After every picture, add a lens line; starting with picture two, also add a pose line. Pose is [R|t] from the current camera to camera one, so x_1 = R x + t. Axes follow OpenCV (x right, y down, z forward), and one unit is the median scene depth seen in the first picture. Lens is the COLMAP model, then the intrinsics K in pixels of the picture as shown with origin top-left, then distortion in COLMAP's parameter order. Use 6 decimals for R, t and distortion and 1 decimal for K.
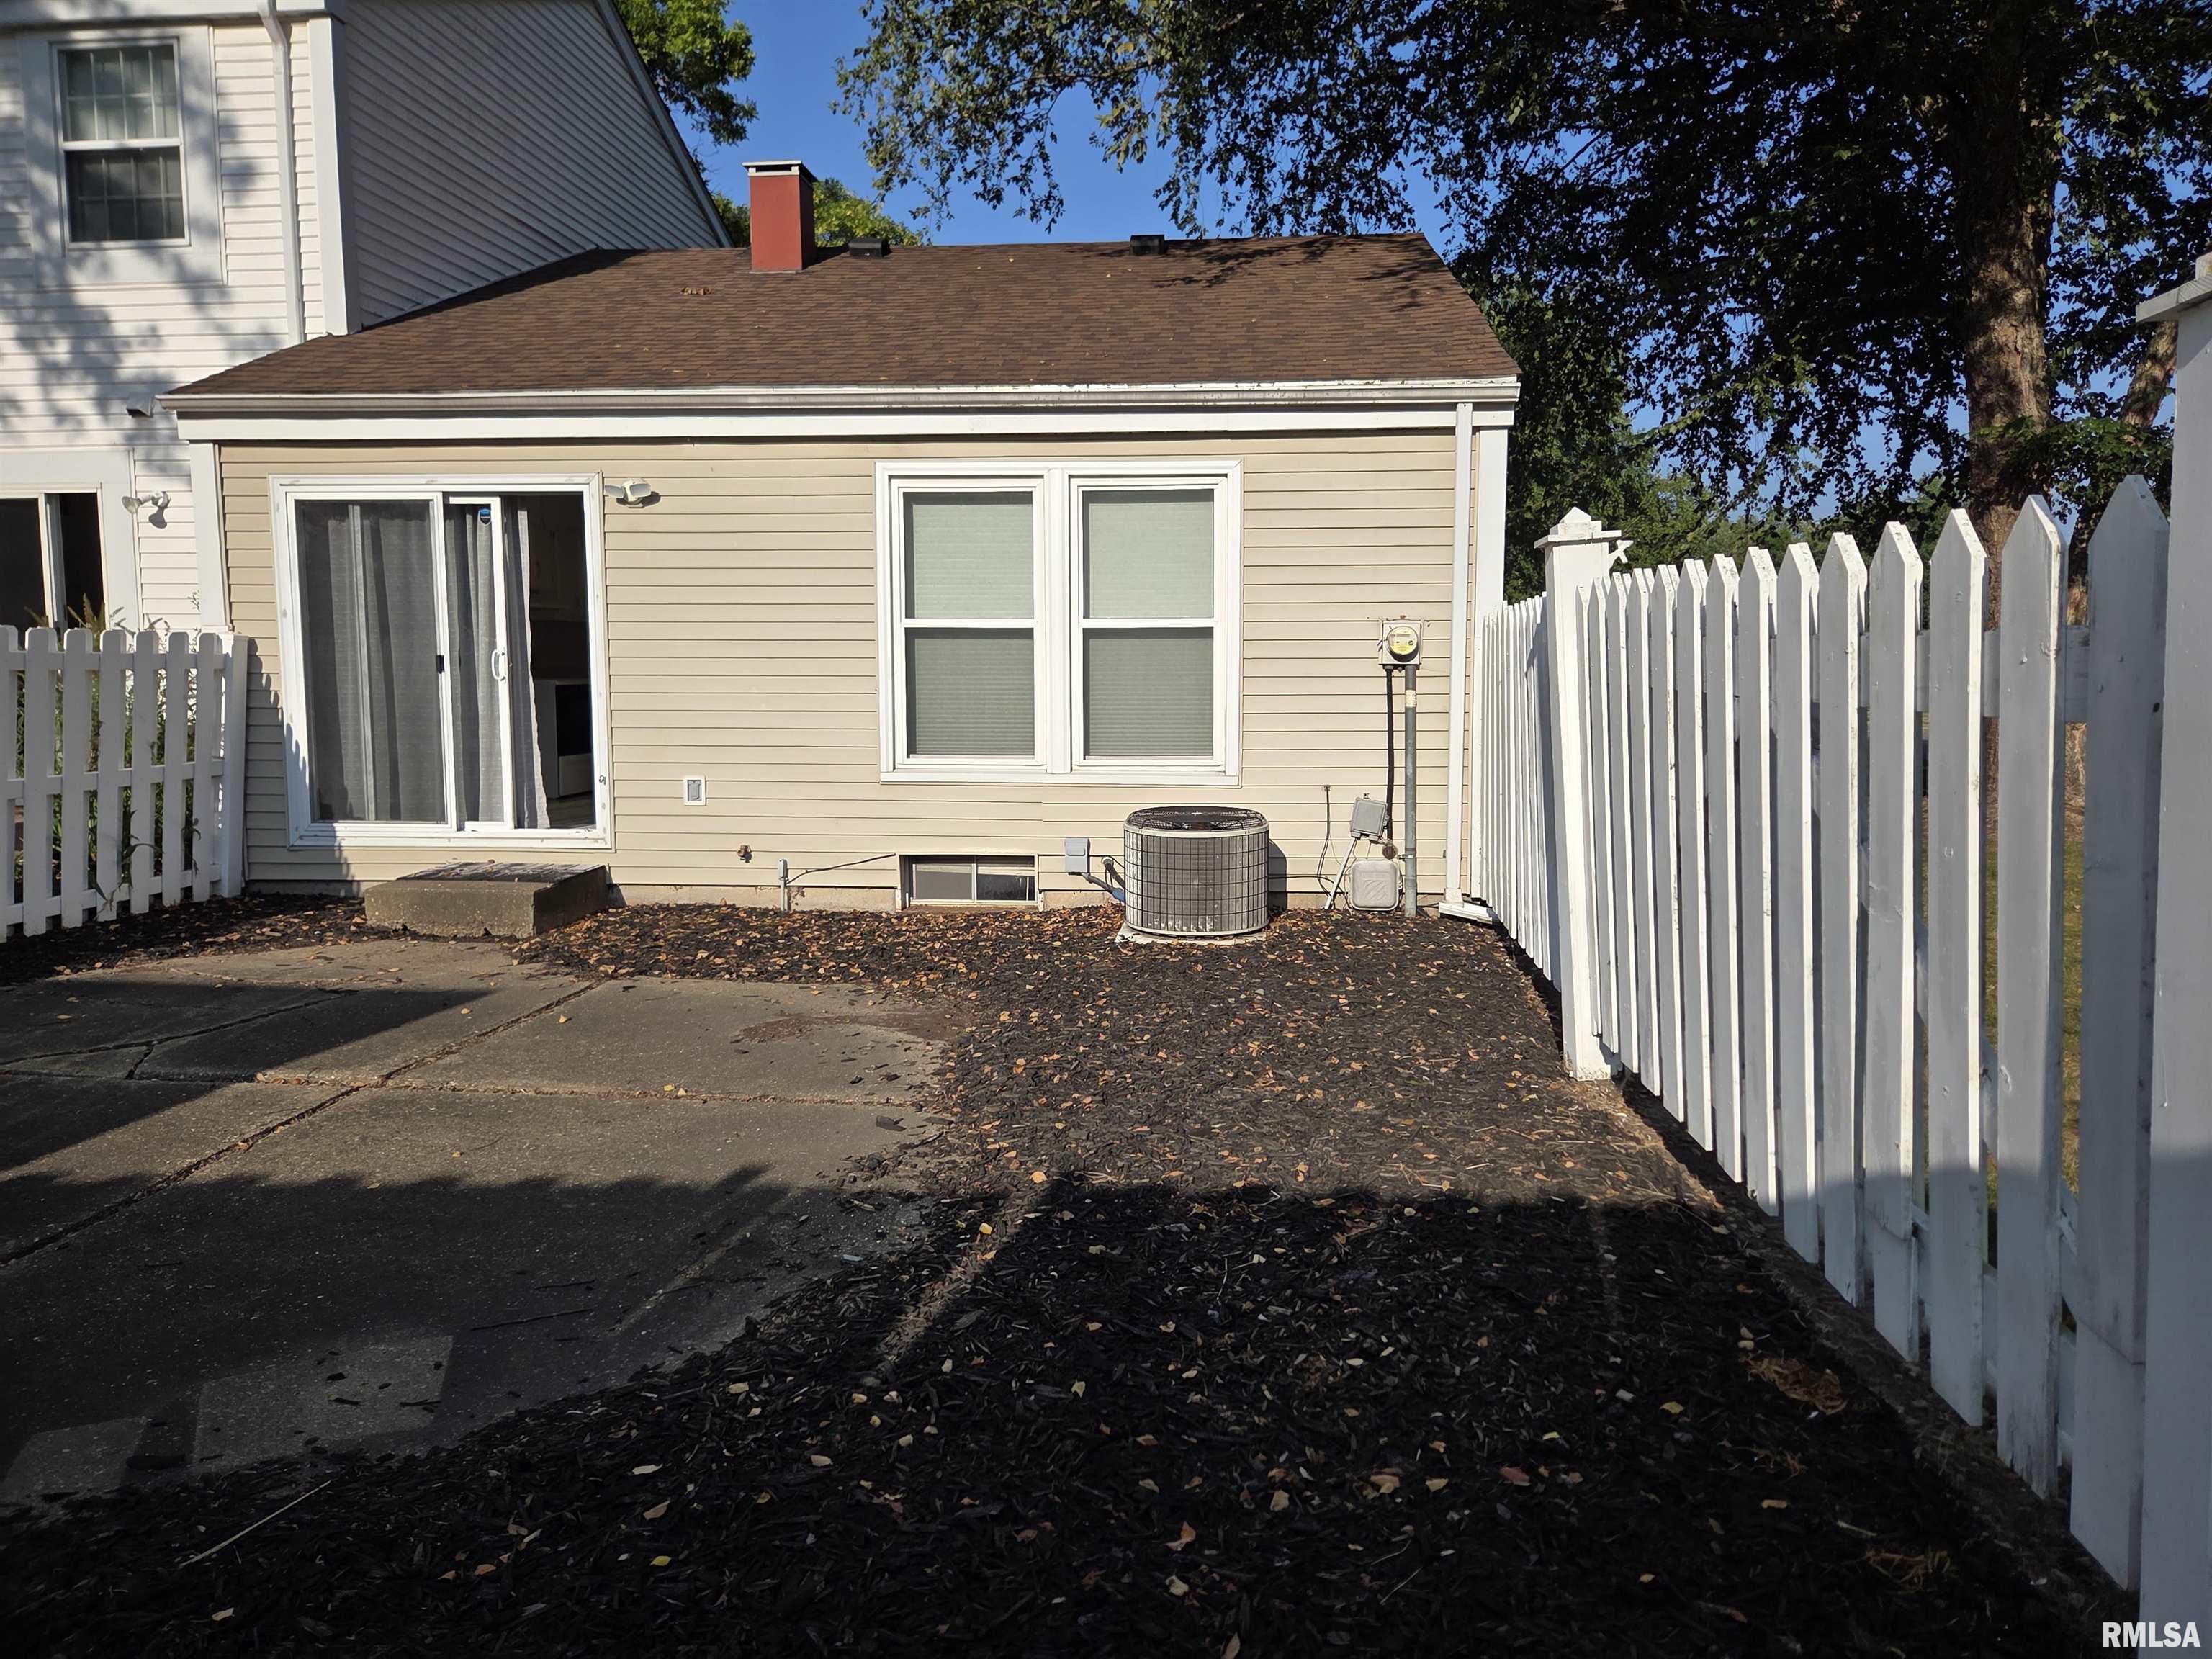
lens RADIAL K [[1474.8, 0, 1109.5], [0, 1474.8, 818.8], [0, 0, 1]] dist [0.073671, -0.065606]
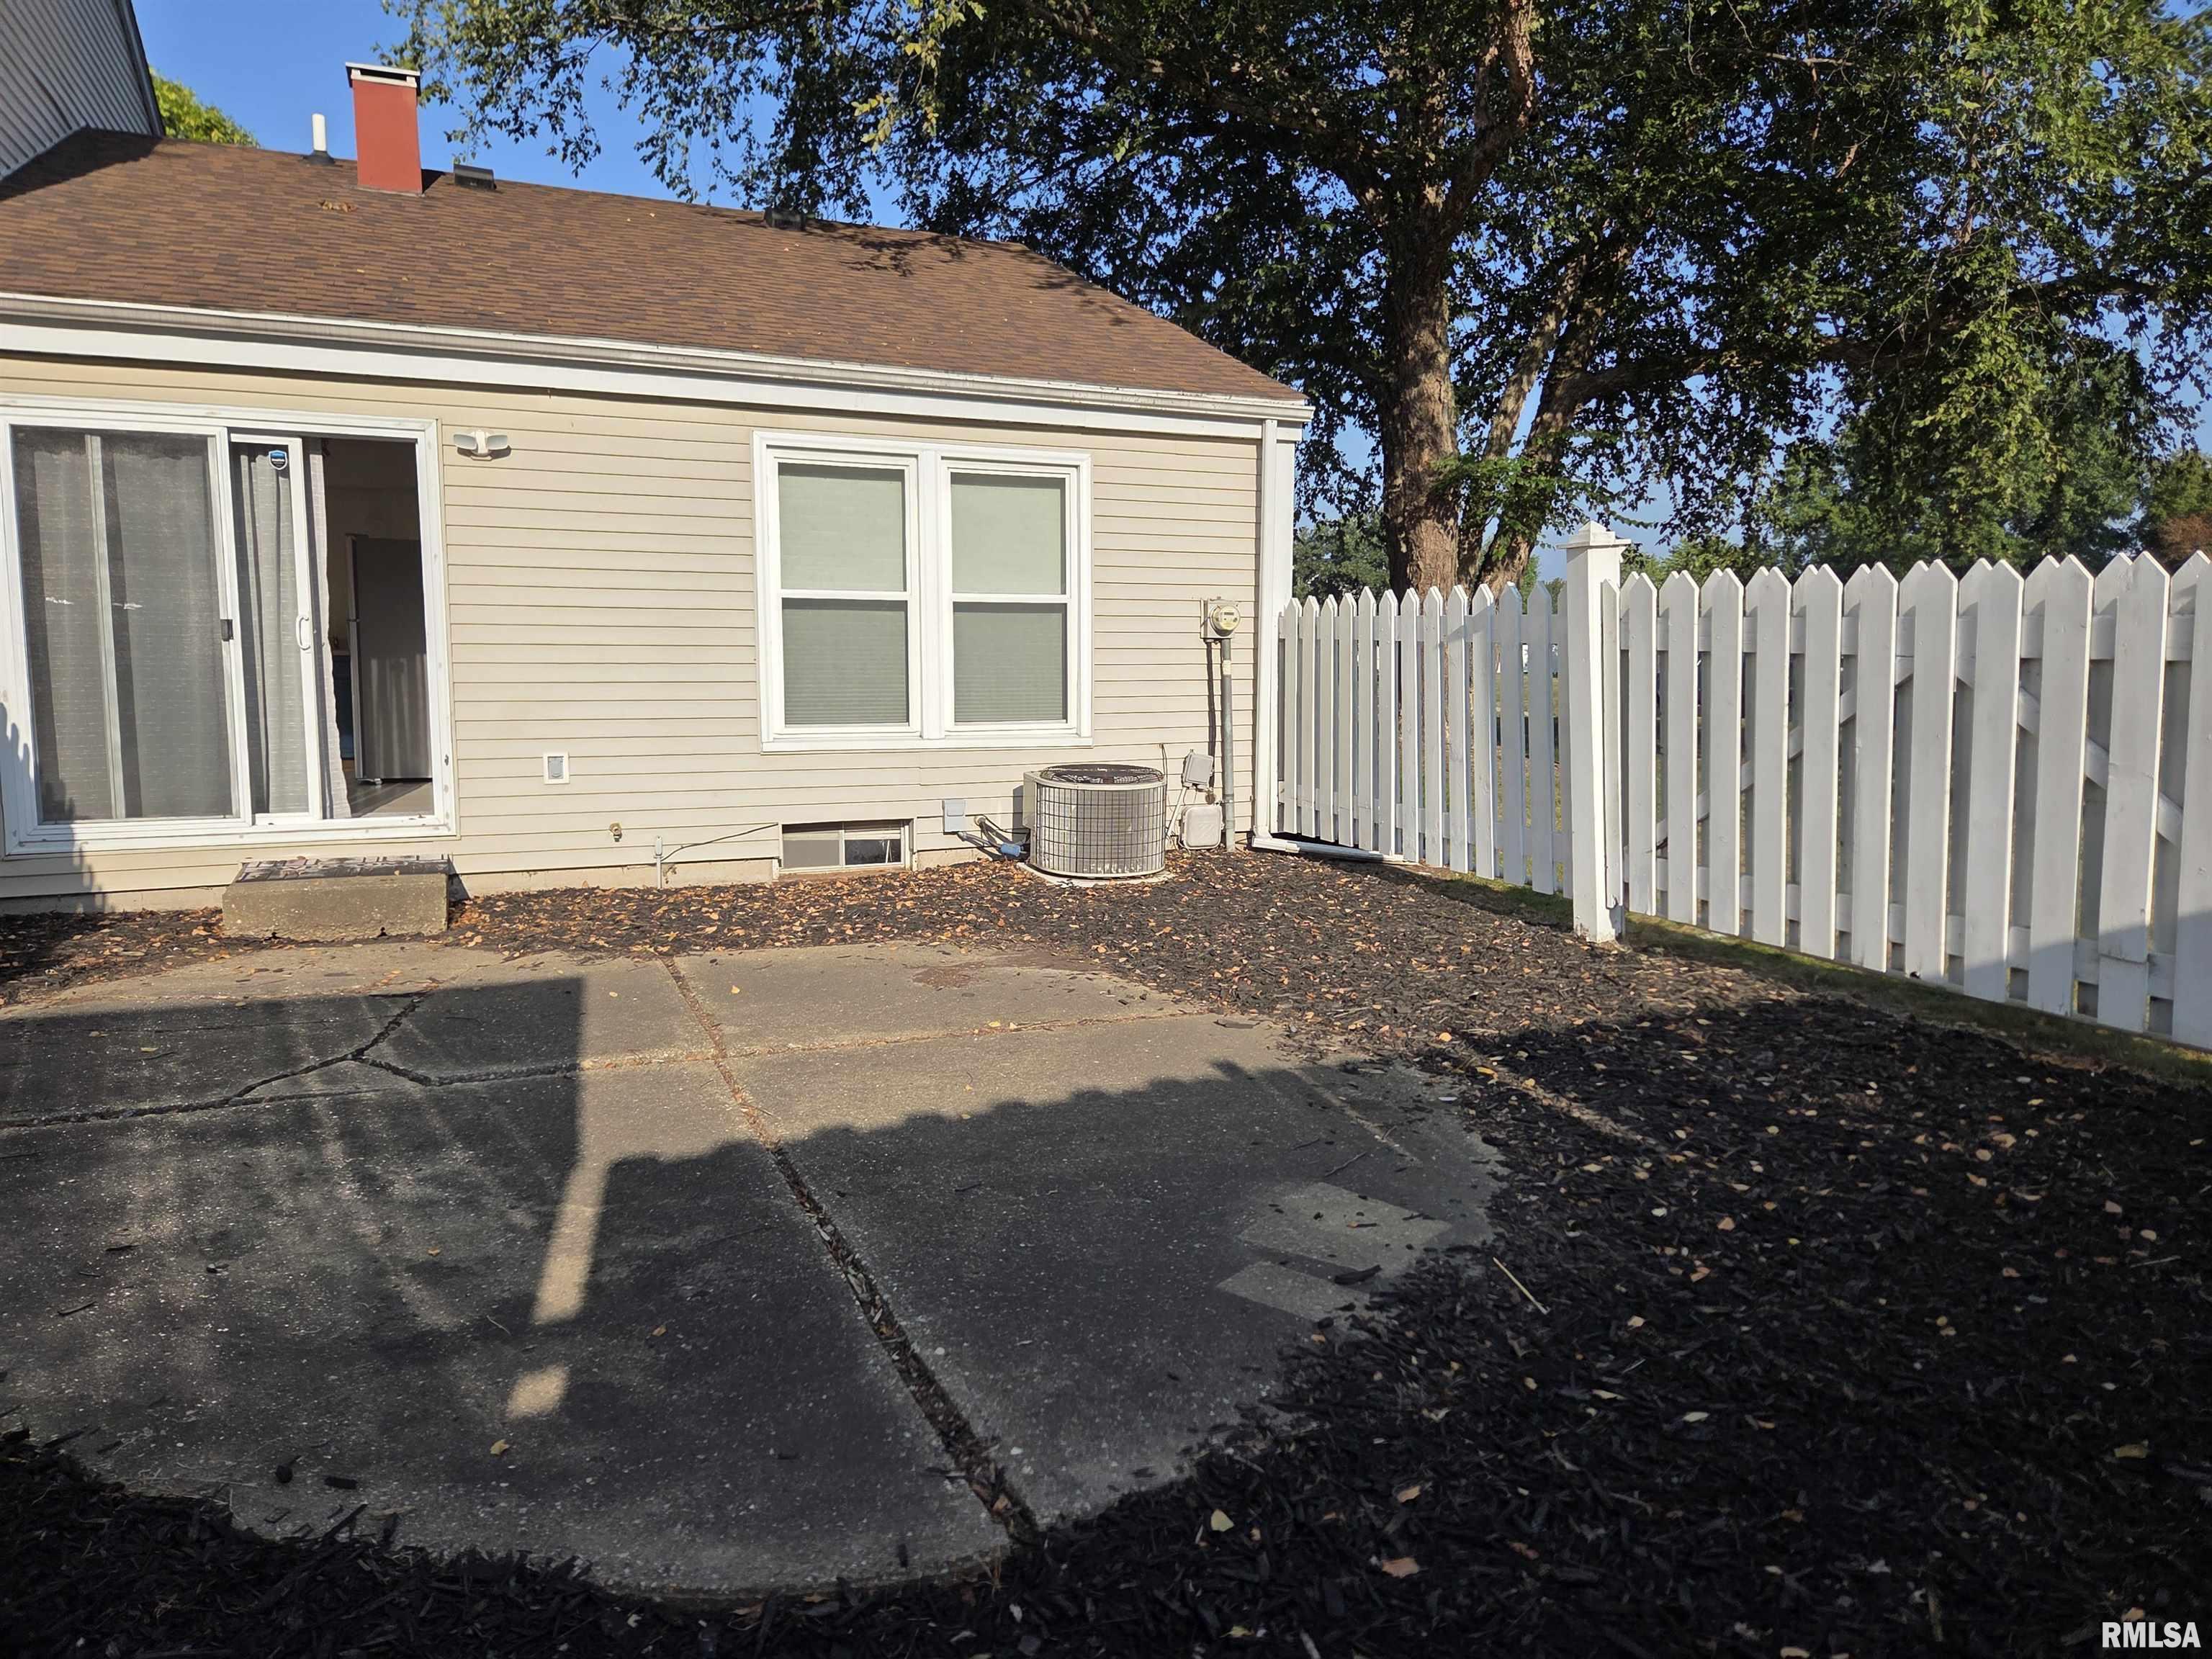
lens RADIAL K [[1474.8, 0, 1109.5], [0, 1474.8, 818.8], [0, 0, 1]] dist [0.073671, -0.065606]
pose [[0.879309, -0.051871, 0.473418, -0.429397], [0.044695, 0.998652, 0.026404, 0.003995], [-0.474149, -0.002058, 0.880442, 0.008343]]
